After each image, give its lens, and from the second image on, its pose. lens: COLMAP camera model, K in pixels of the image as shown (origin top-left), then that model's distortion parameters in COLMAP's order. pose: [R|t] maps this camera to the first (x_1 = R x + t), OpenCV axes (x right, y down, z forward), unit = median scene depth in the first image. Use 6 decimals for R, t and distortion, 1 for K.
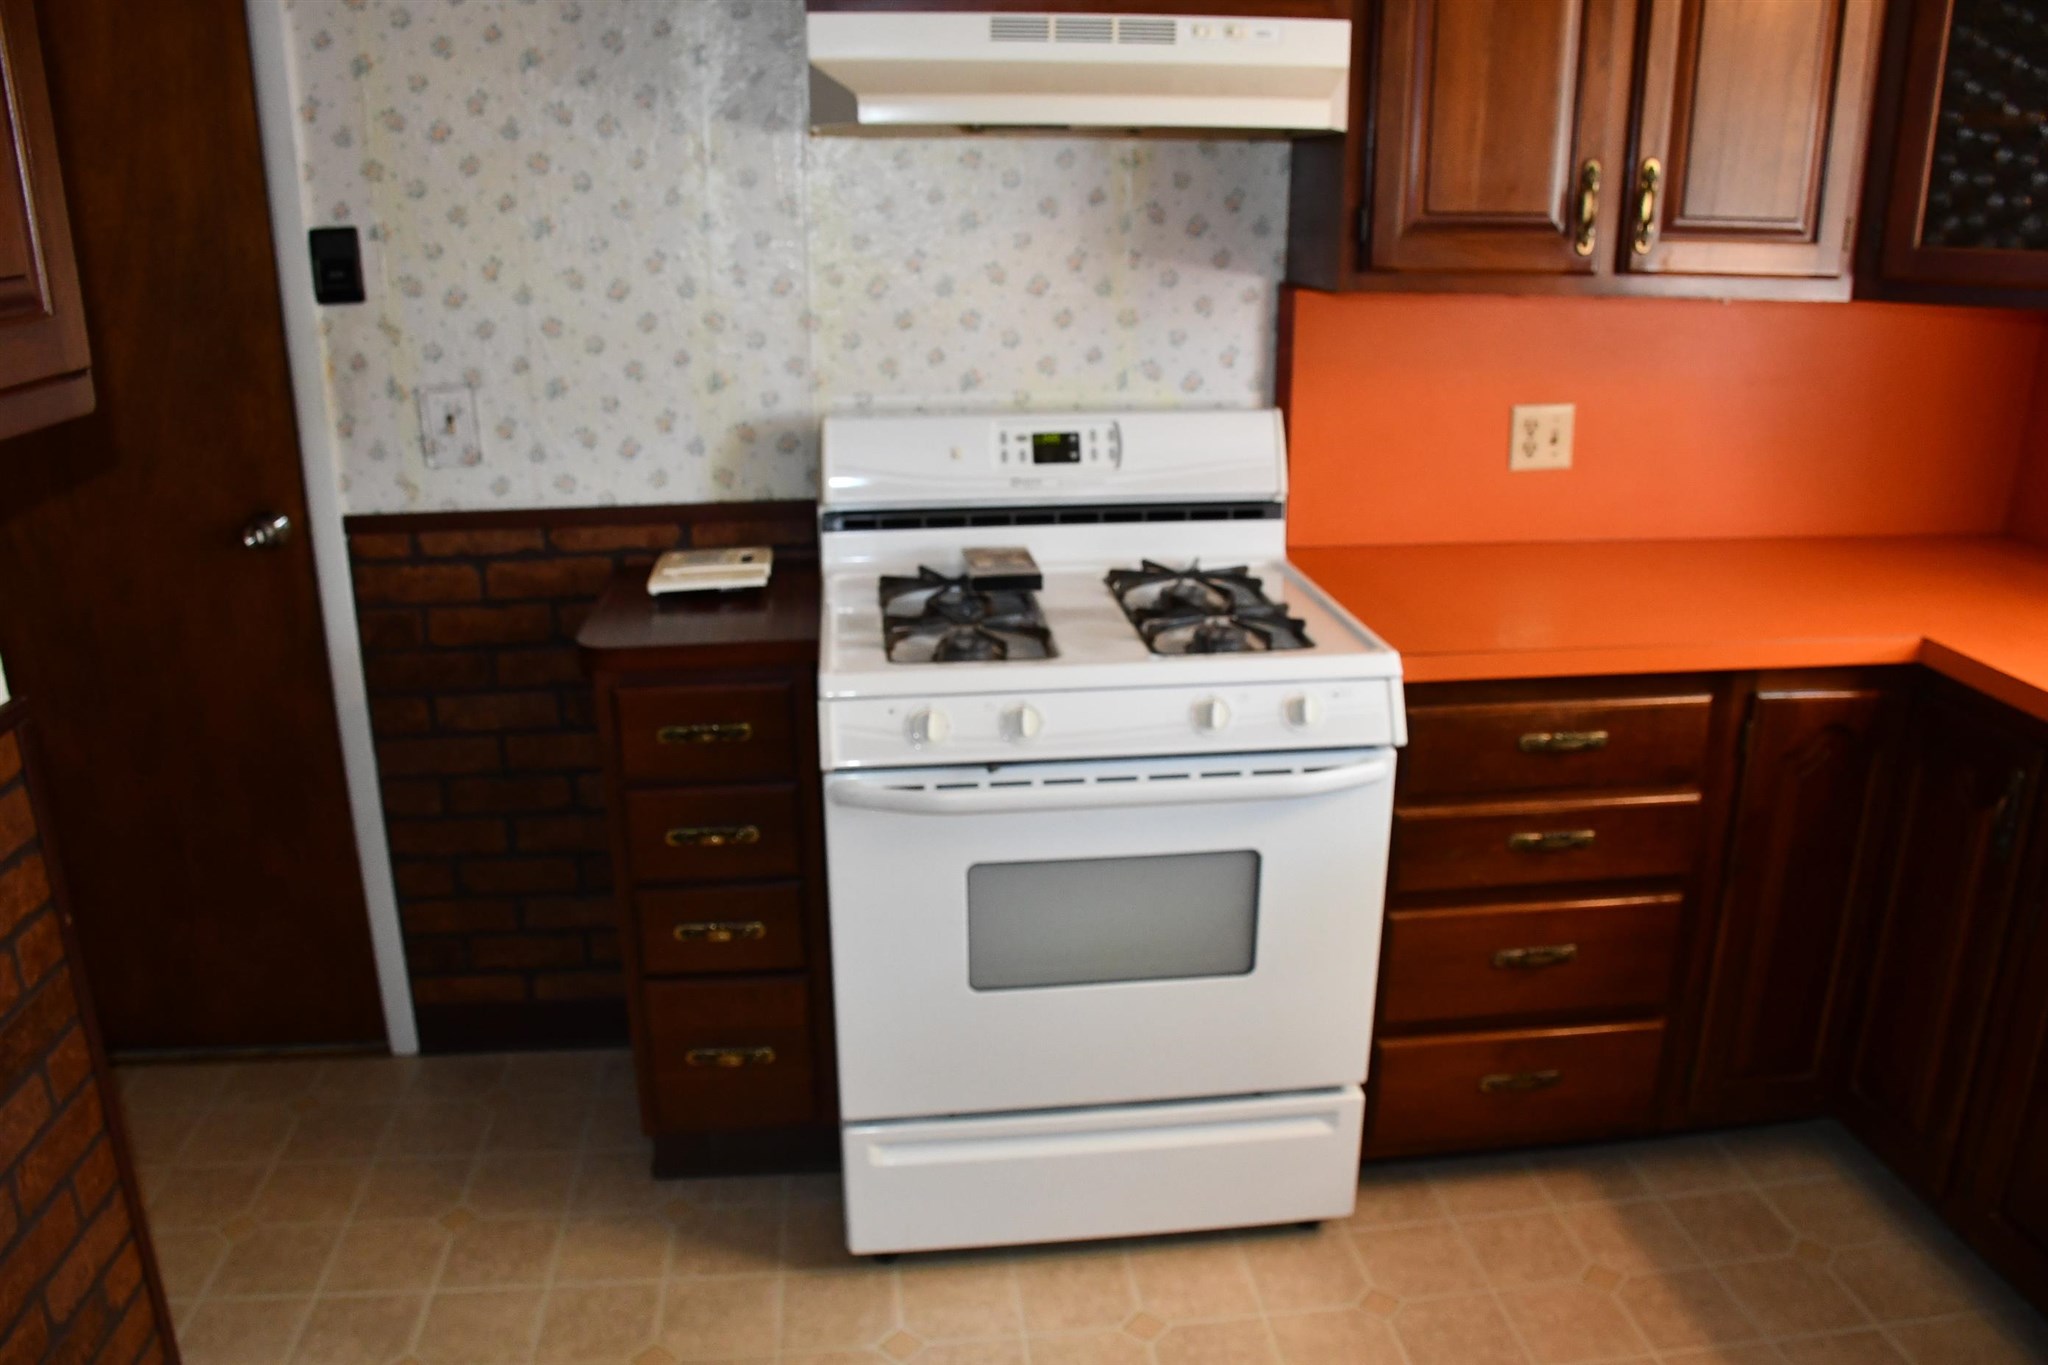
lens RADIAL K [[1572.0, 0, 1012.0], [0, 1572.0, 688.6], [0, 0, 1]] dist [-0.148989, 0.092464]
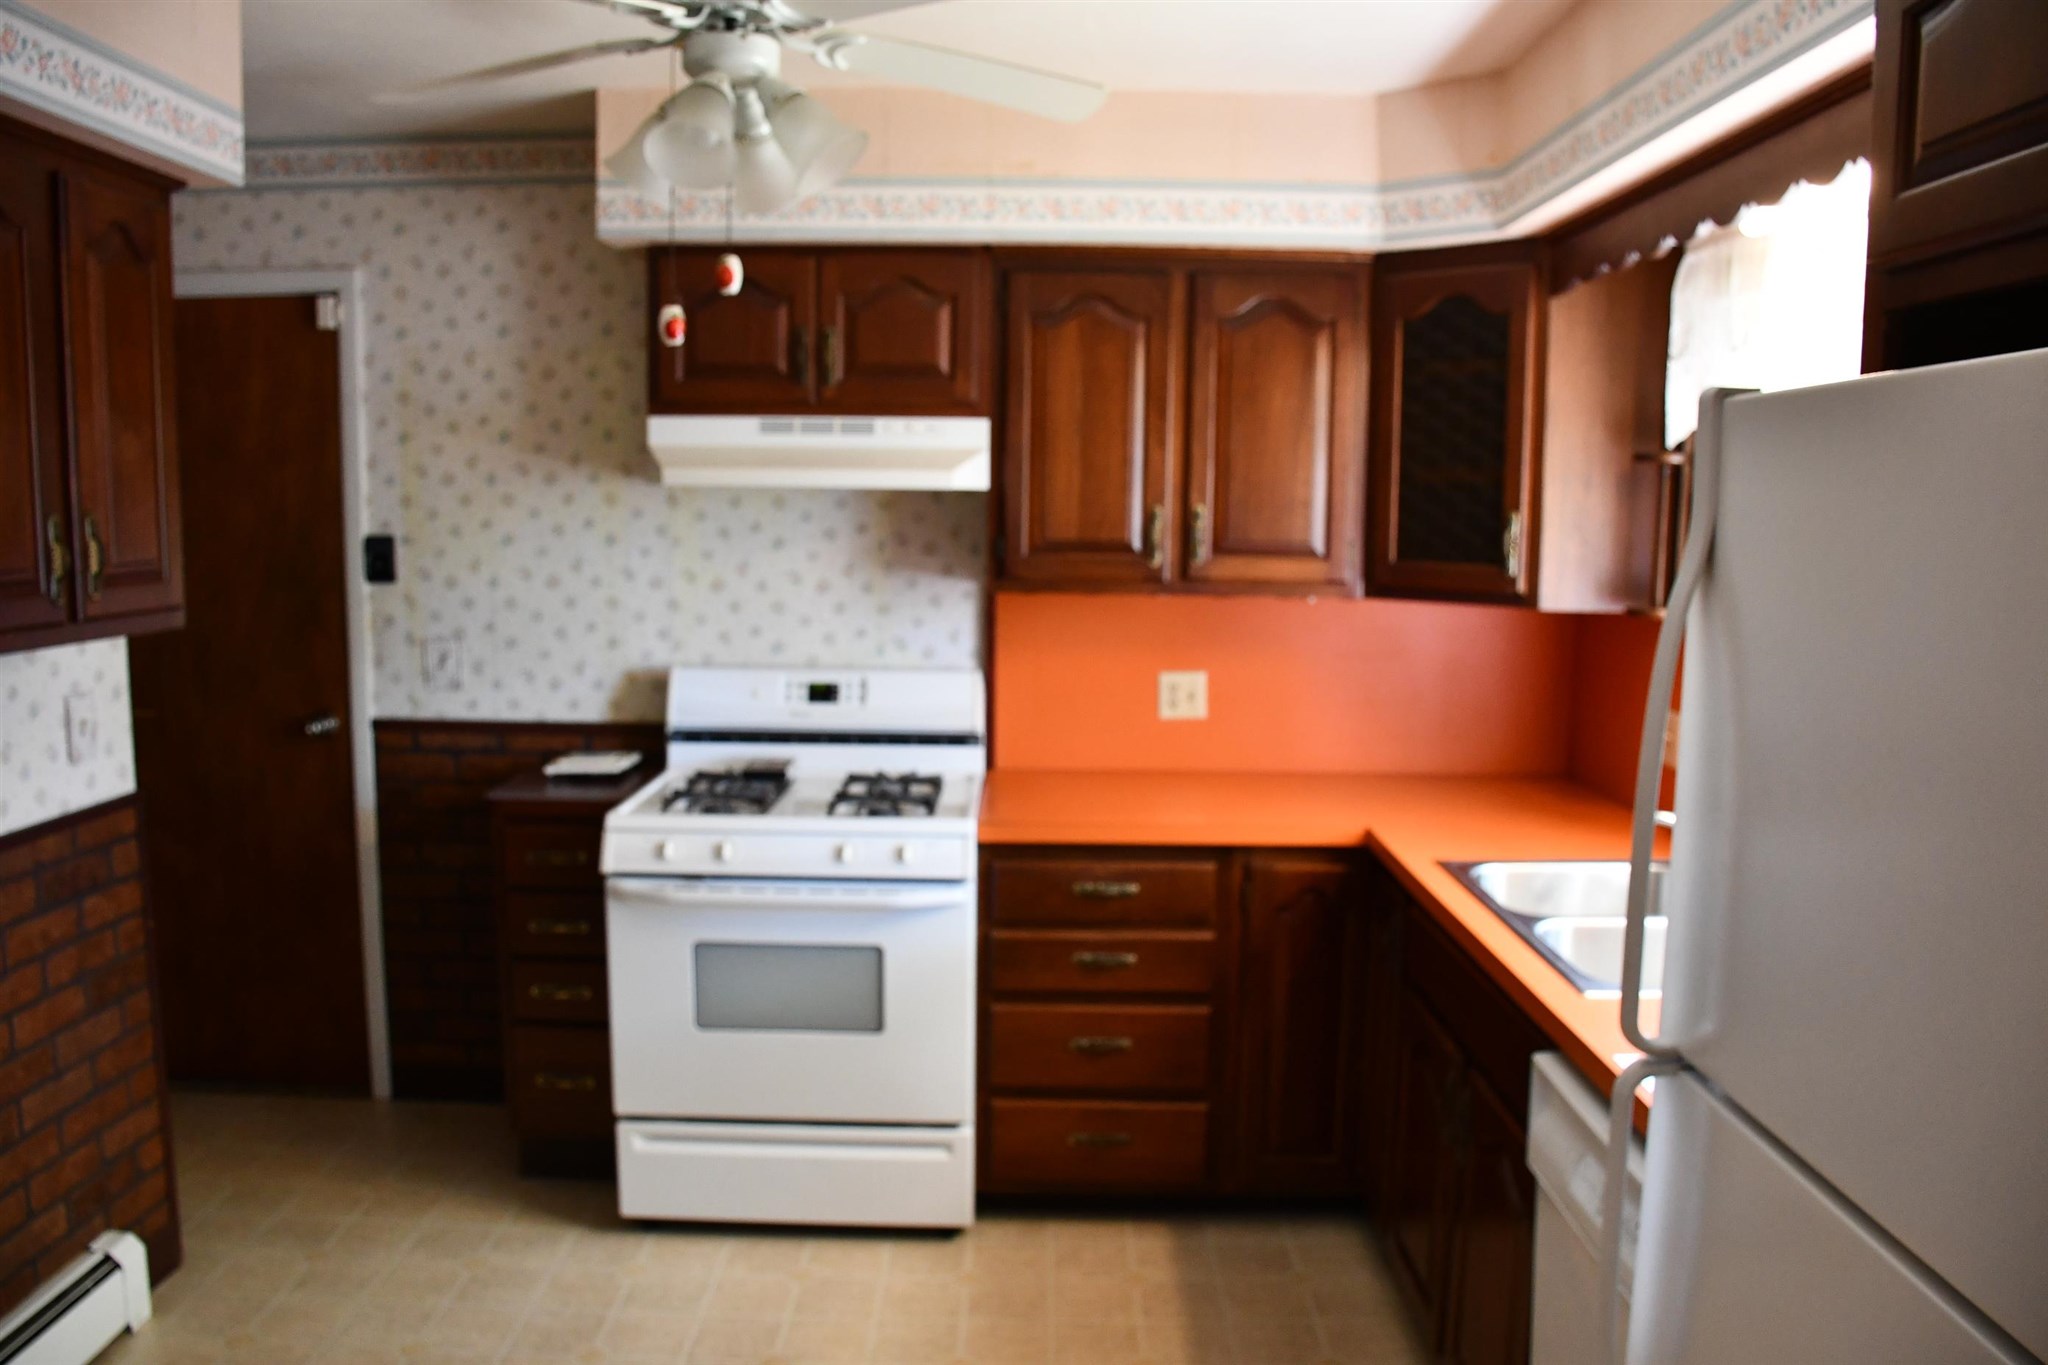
lens RADIAL K [[1572.0, 0, 1012.0], [0, 1572.0, 688.6], [0, 0, 1]] dist [-0.148989, 0.092464]
pose [[0.992863, 0.030168, -0.115378, 0.402597], [-0.051646, 0.980814, -0.187978, 0.121558], [0.107493, 0.192595, 0.975373, -0.467440]]
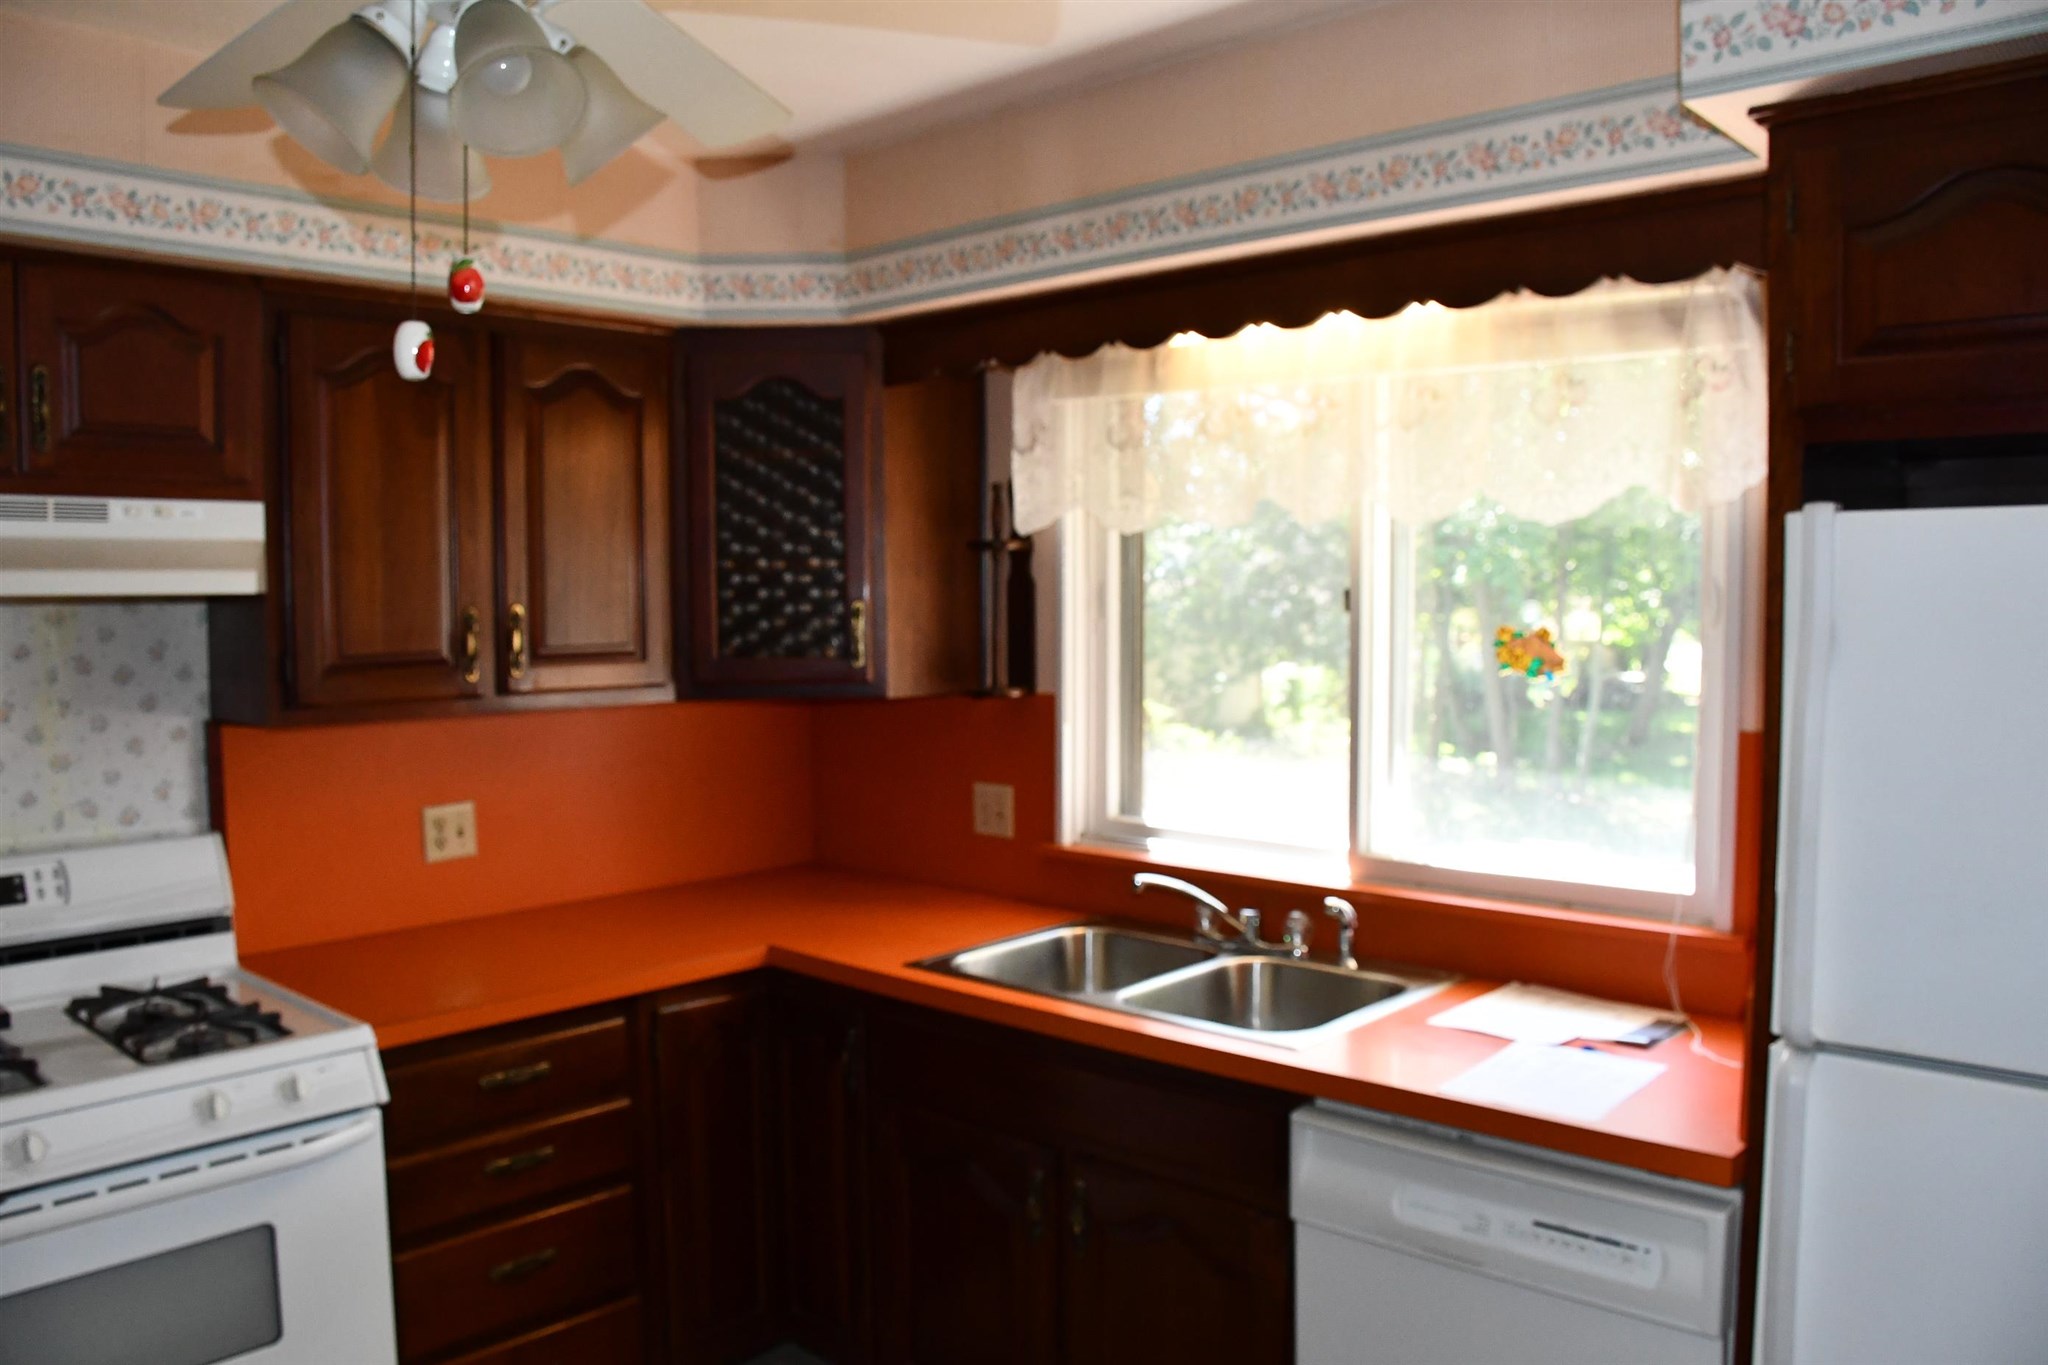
lens RADIAL K [[1572.0, 0, 1012.0], [0, 1572.0, 688.6], [0, 0, 1]] dist [-0.148989, 0.092464]
pose [[0.754606, -0.044461, 0.654670, -0.113554], [0.206849, 0.962951, -0.173027, 0.028079], [-0.622723, 0.265986, 0.735845, -0.190119]]
